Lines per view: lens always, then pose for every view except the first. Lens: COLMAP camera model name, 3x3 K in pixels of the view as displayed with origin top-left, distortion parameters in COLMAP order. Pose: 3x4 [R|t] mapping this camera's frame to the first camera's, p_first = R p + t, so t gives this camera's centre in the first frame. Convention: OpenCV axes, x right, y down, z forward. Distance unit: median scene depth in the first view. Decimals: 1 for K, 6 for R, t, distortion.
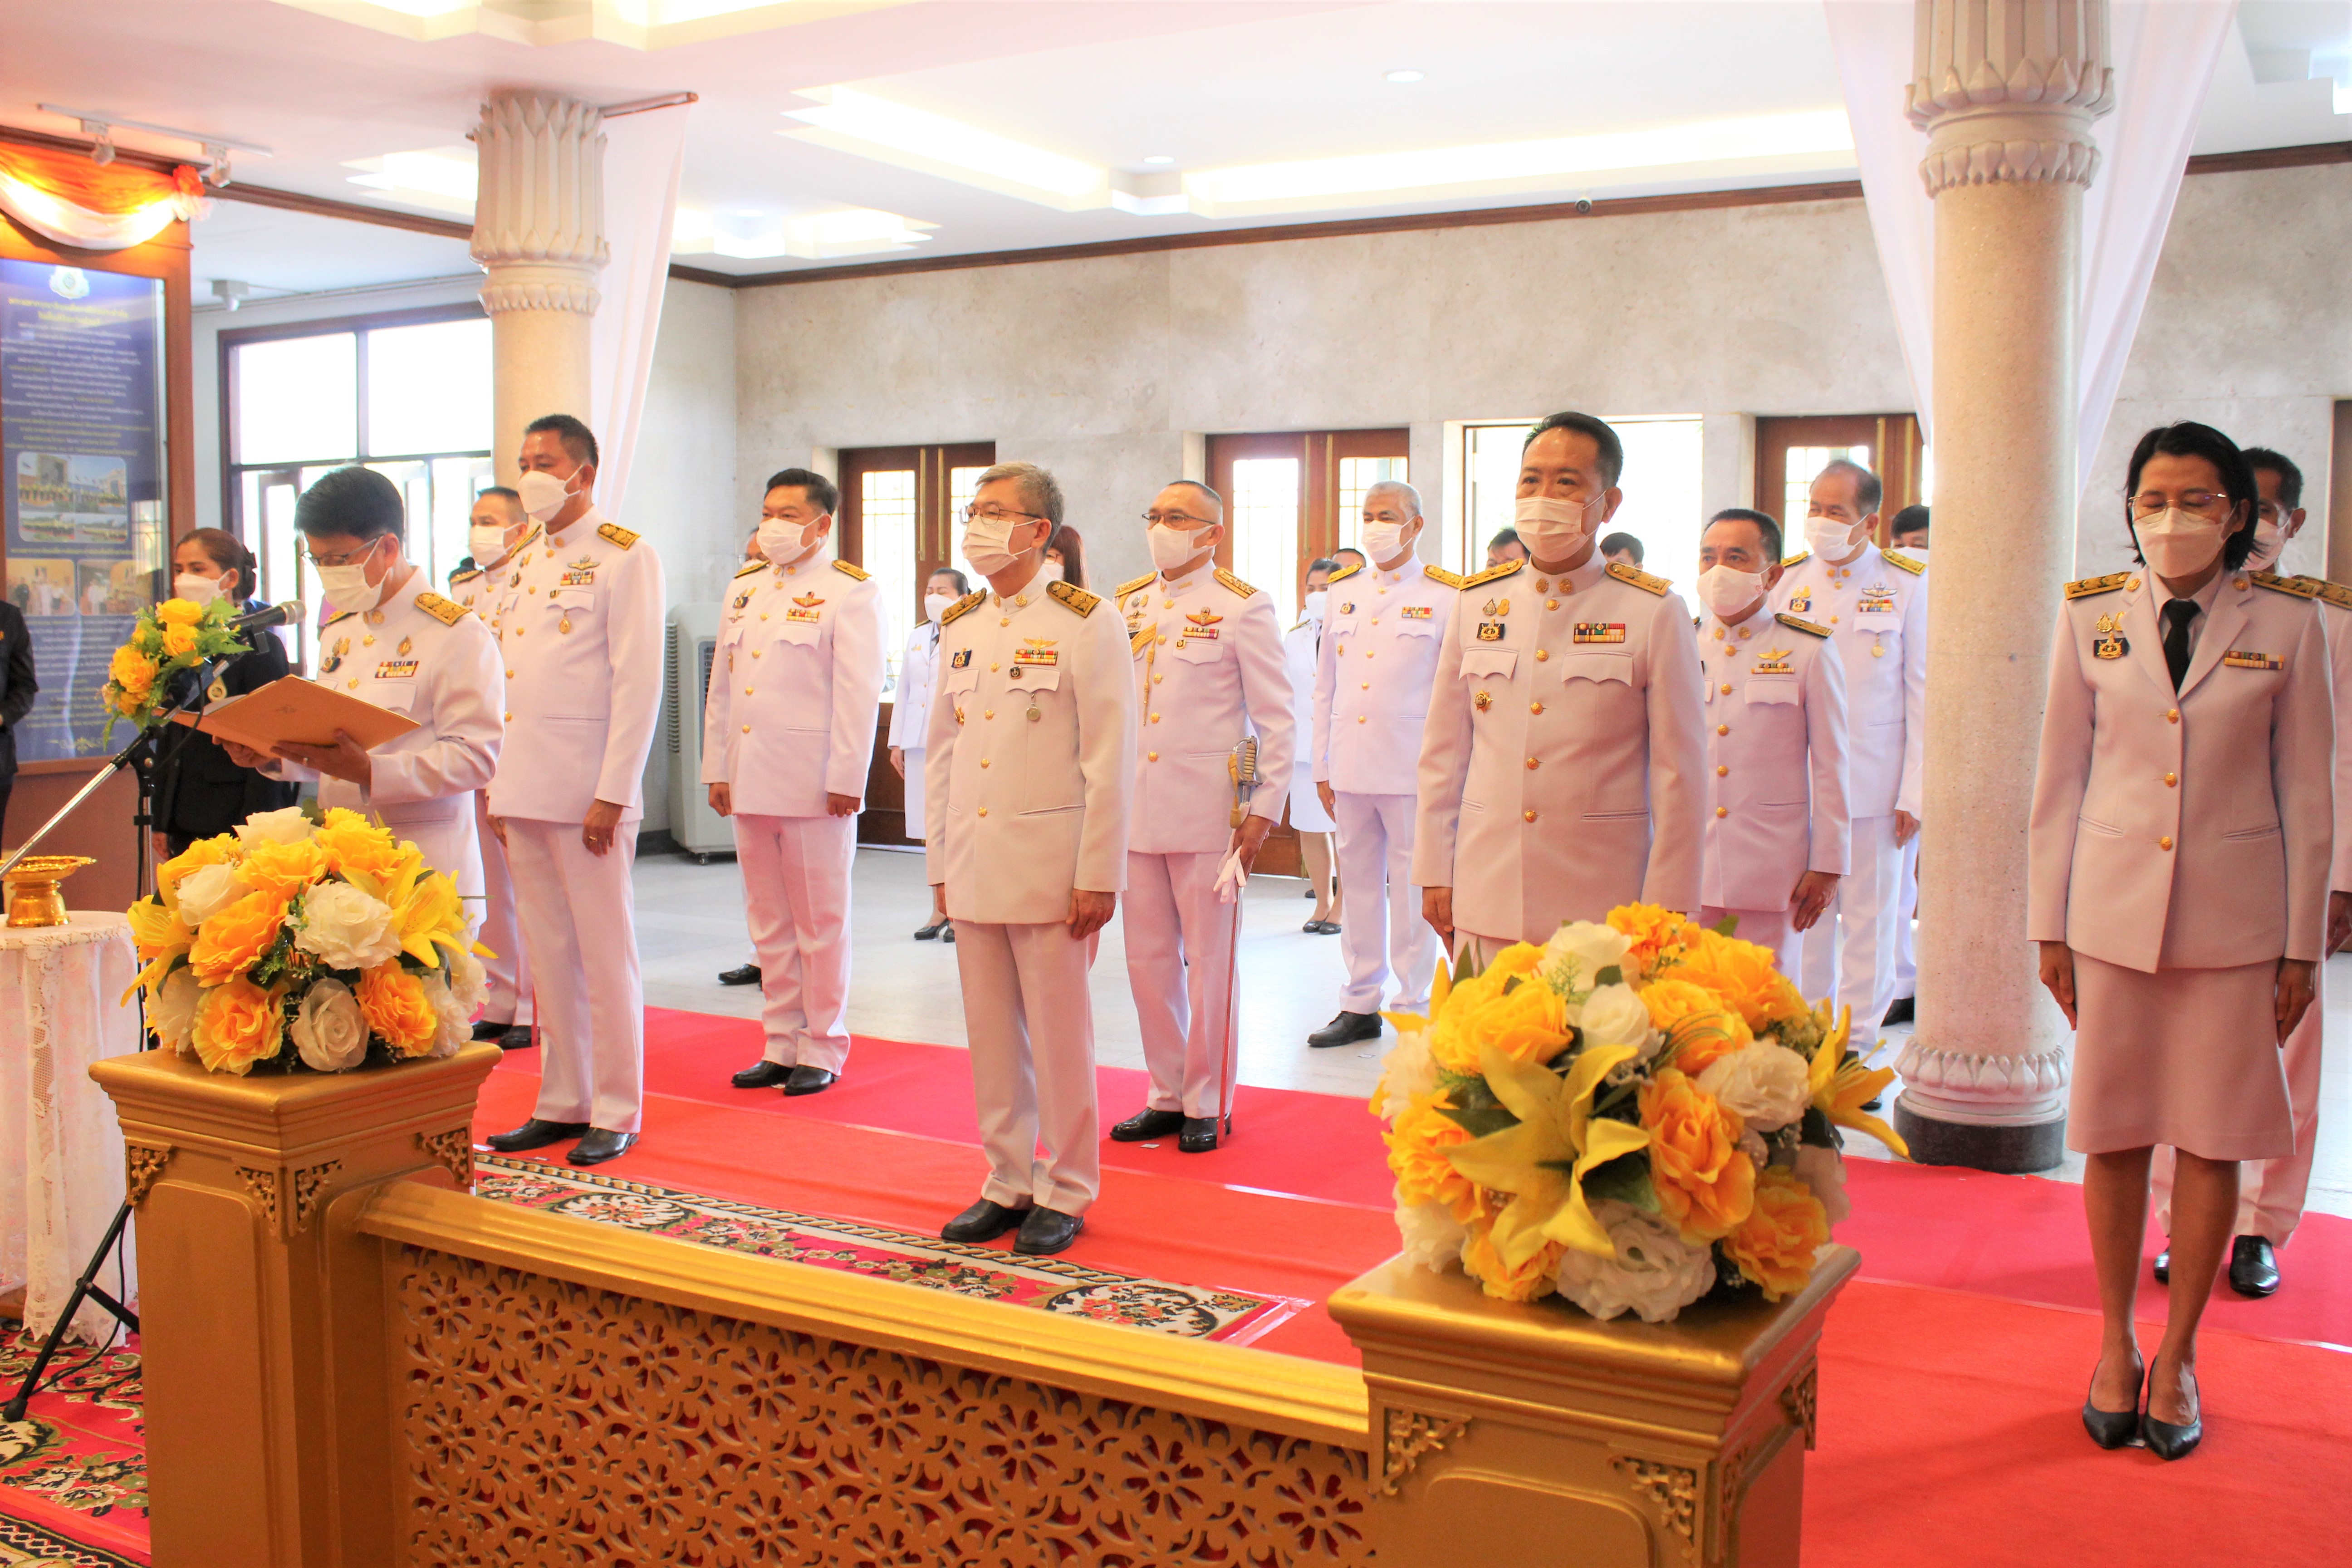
lens RADIAL K [[2187.3, 0, 1198.9], [0, 2187.3, 797.6], [0, 0, 1]] dist [-0.053144, 0.000000]
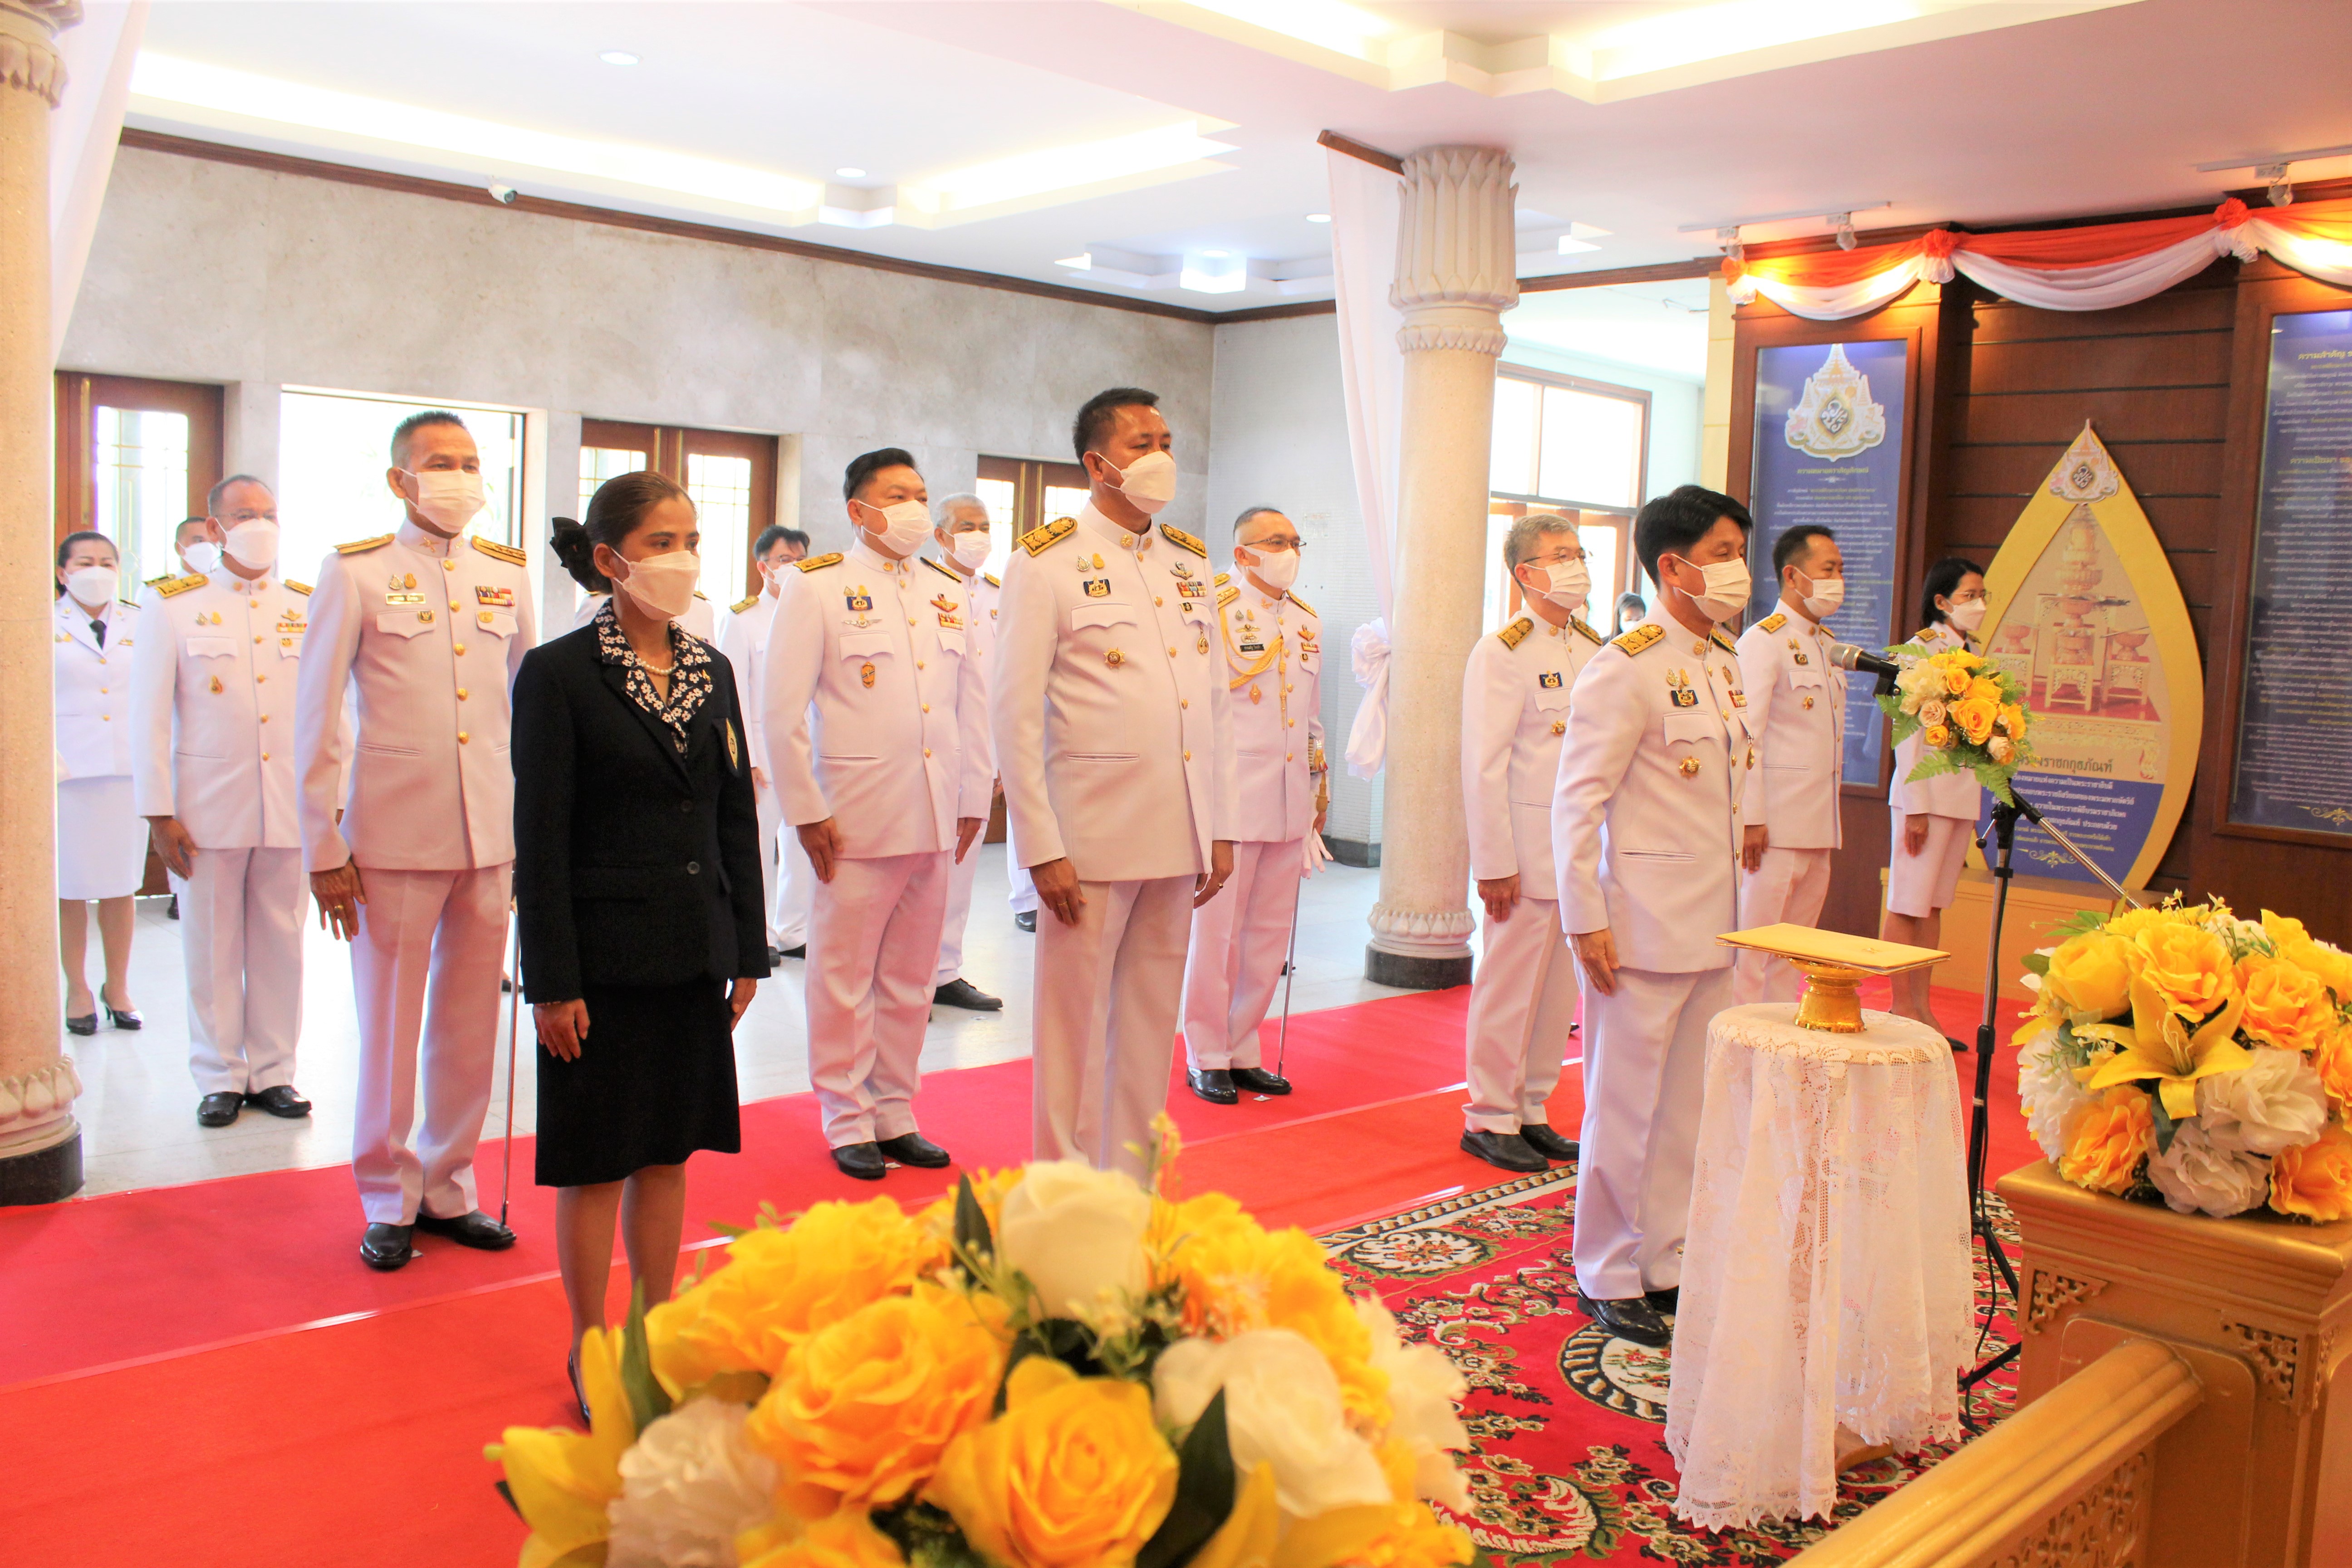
lens RADIAL K [[1940.7, 0, 1164.5], [0, 1940.7, 775.7], [0, 0, 1]] dist [-0.061425, 0.032198]
pose [[0.302378, -0.085508, 0.949345, -0.947300], [0.052132, 0.995961, 0.073103, -0.083296], [-0.951761, 0.027386, 0.305615, 0.700165]]
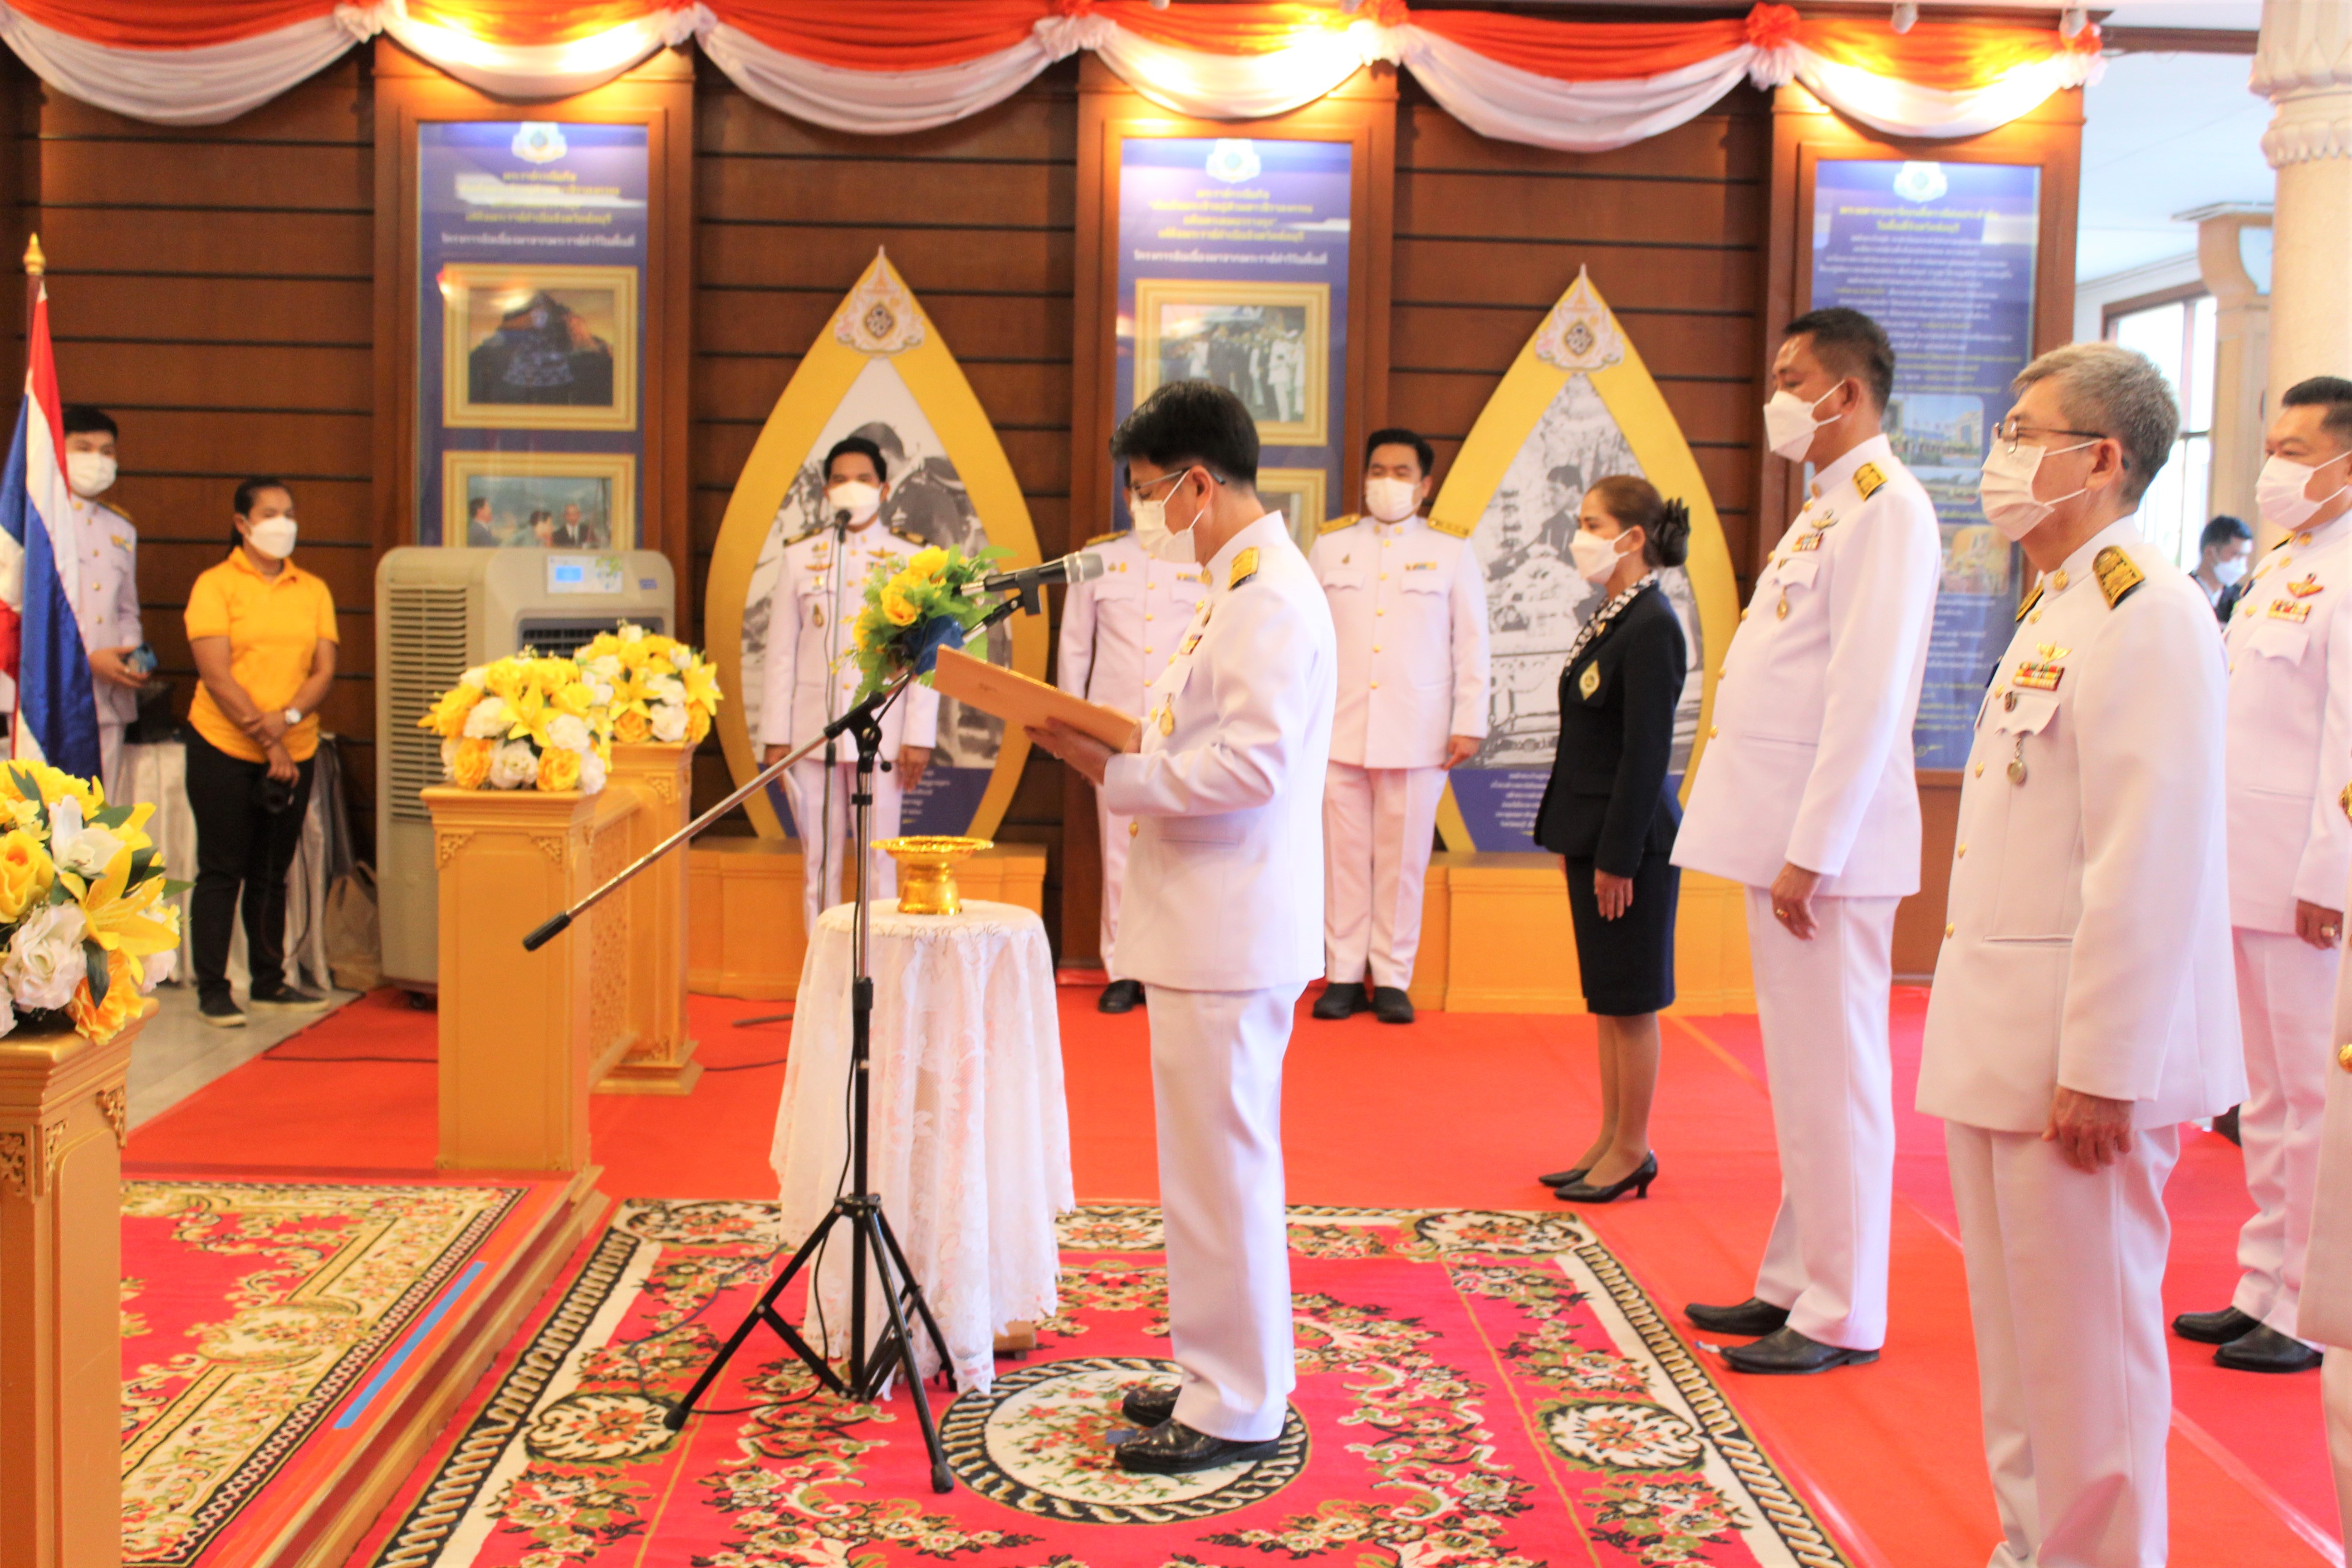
lens RADIAL K [[2815.3, 0, 1169.3], [0, 2815.3, 778.7], [0, 0, 1]] dist [-0.036211, 0.000000]
pose [[0.521590, 0.078276, -0.849598, 0.346525], [-0.100478, 0.994489, 0.029940, -0.028281], [0.847259, 0.069750, 0.526580, 0.320584]]
